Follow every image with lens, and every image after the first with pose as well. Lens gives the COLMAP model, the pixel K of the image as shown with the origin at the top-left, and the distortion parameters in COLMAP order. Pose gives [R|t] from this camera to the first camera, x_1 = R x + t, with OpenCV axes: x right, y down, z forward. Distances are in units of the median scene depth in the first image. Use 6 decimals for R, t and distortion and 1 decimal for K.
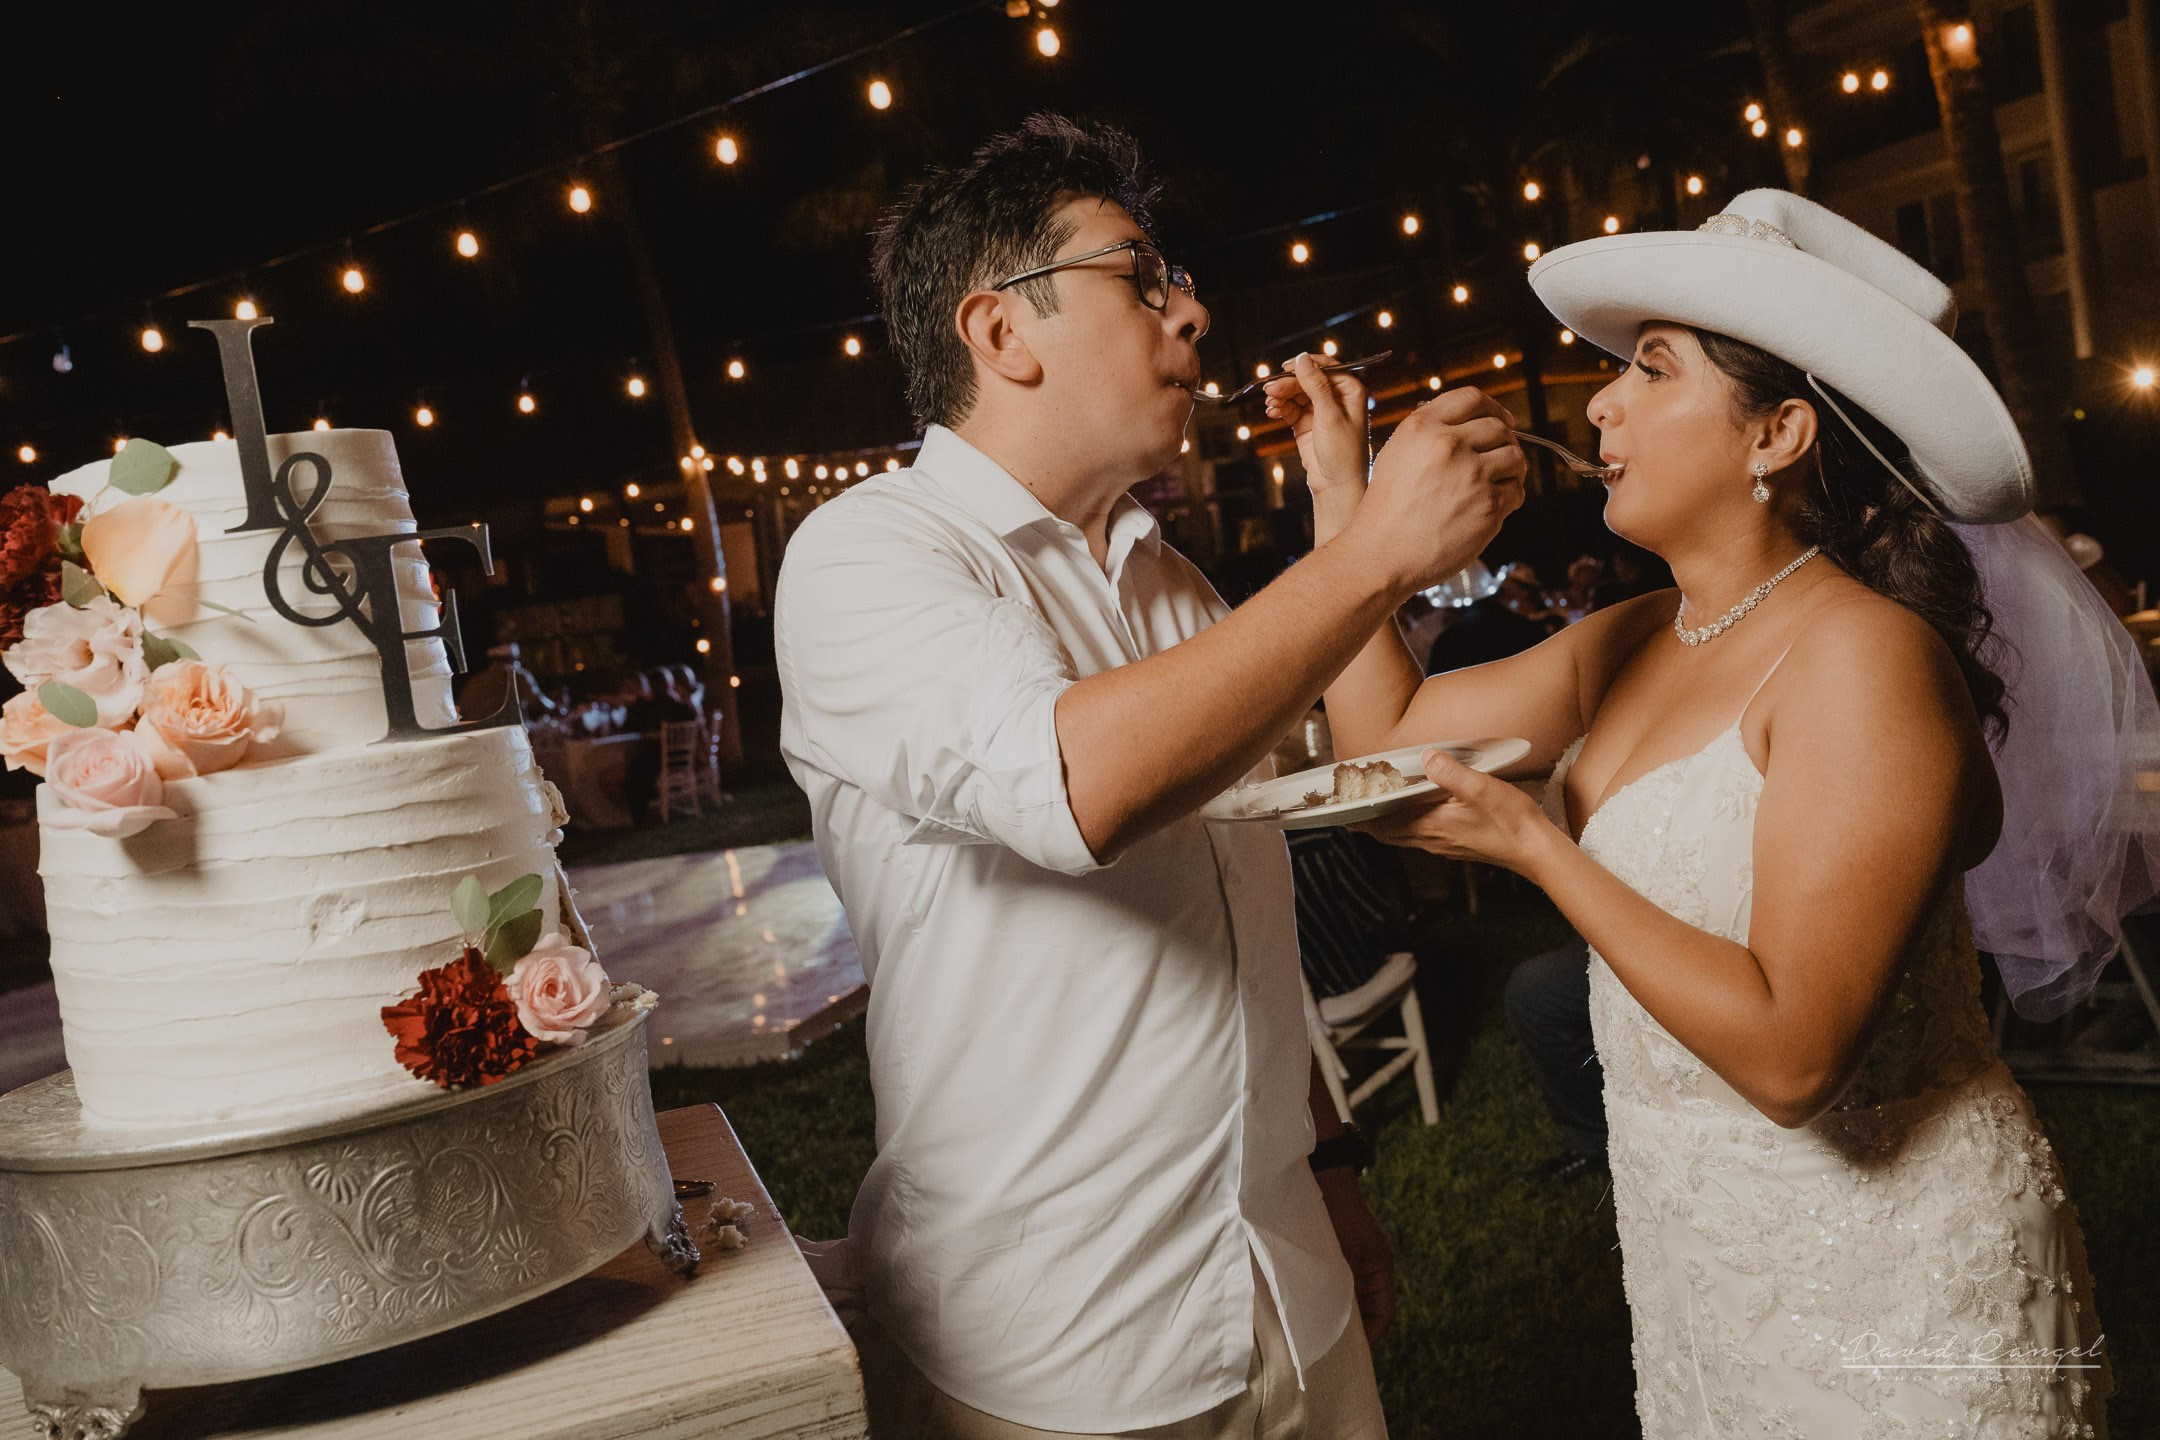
lens RADIAL K [[1965.6, 0, 1222.3], [0, 1965.6, 643.6], [0, 0, 1]] dist [-0.039681, 0.077911]
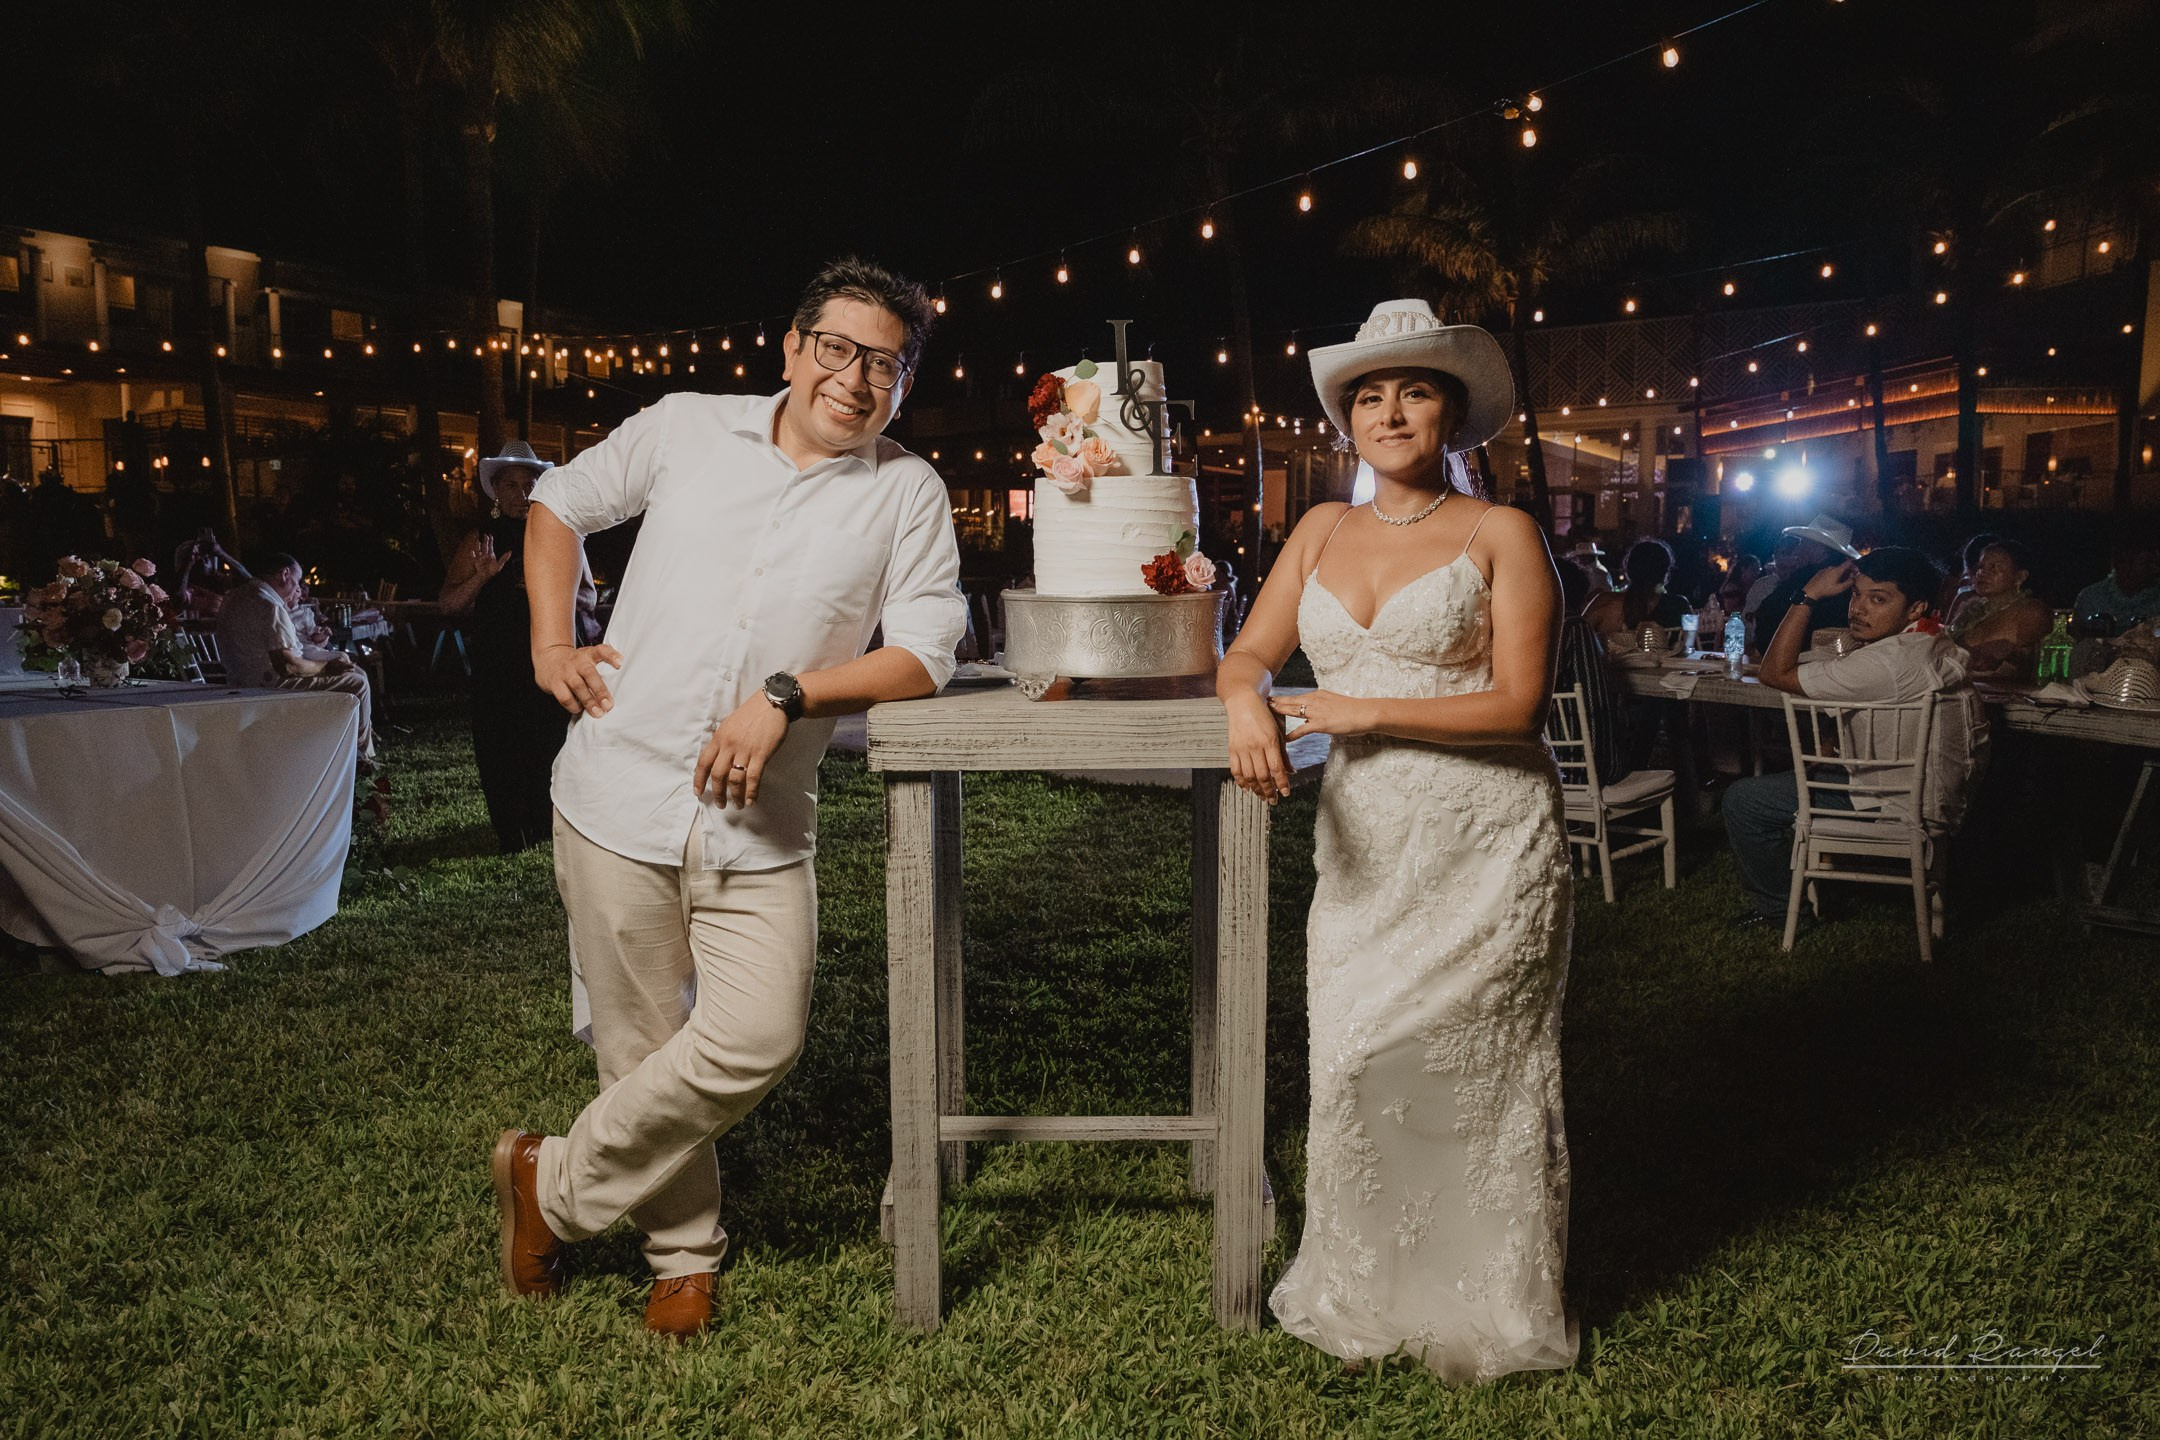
lens RADIAL K [[1468.2, 0, 1089.0], [0, 1468.2, 726.8], [0, 0, 1]] dist [-0.007233, 0.004734]
pose [[0.928561, 0.157330, -0.336187, 0.263759], [-0.120005, 0.984331, 0.129192, 0.149478], [0.351245, -0.079618, 0.932892, -1.063536]]
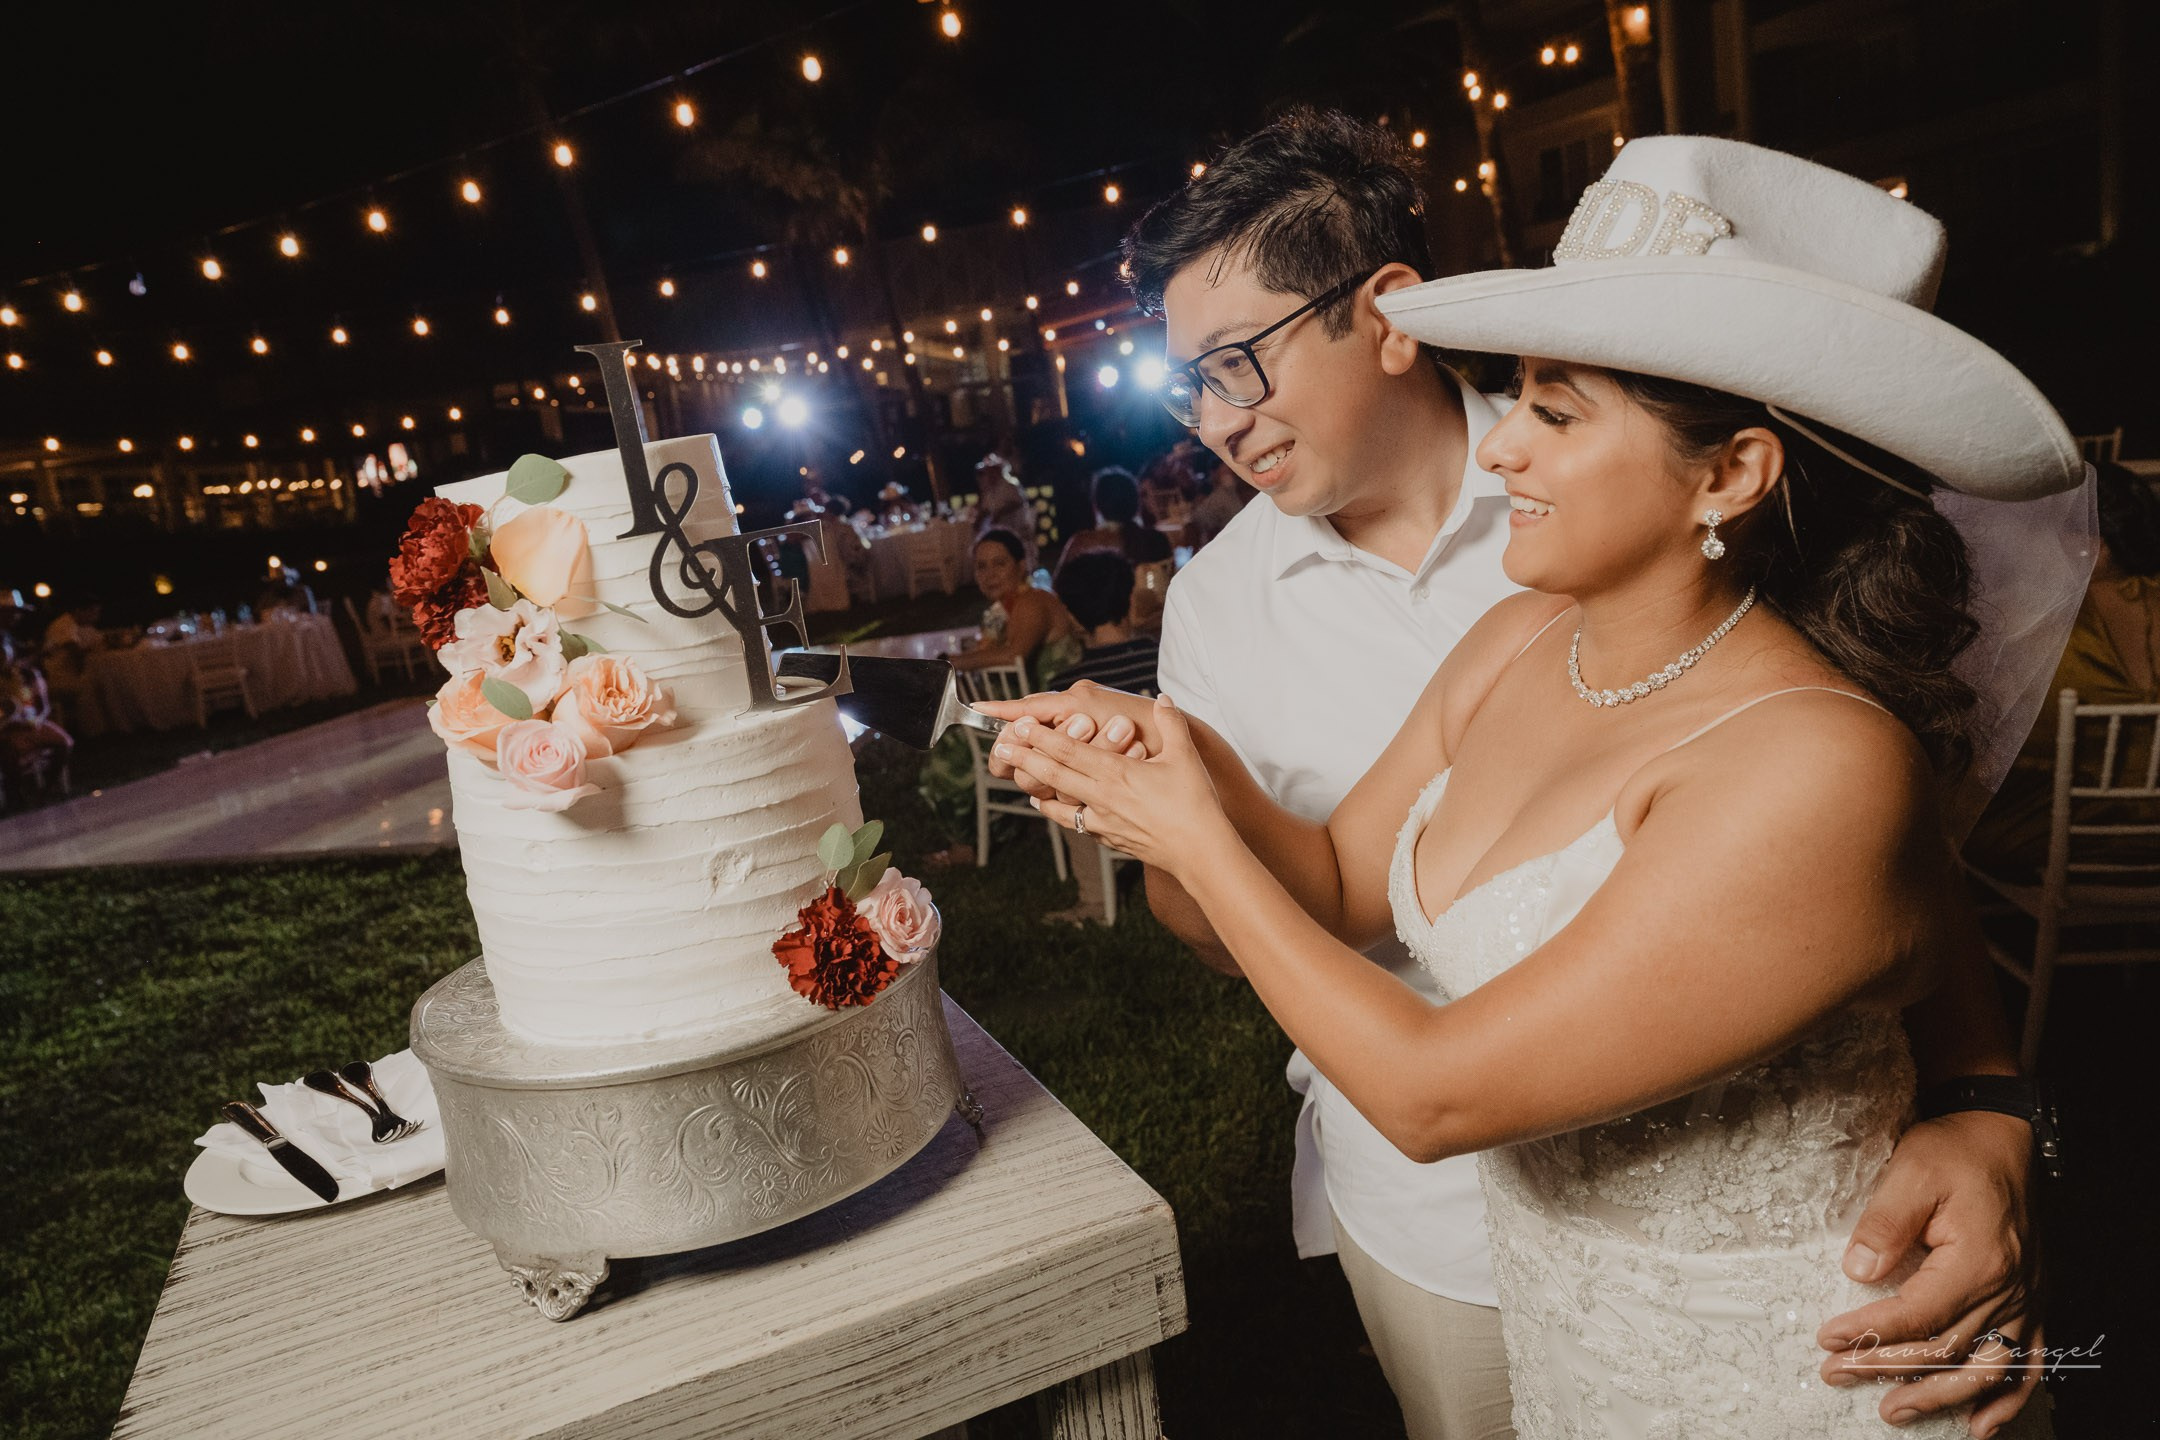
lens RADIAL K [[1468.2, 0, 1081.8], [0, 1468.2, 717.2], [0, 0, 1]] dist [-0.007233, 0.004734]
pose [[0.999311, -0.010771, 0.035531, -0.271373], [0.005384, 0.988918, 0.148363, -0.077903], [-0.036735, -0.148070, 0.988294, 0.138400]]
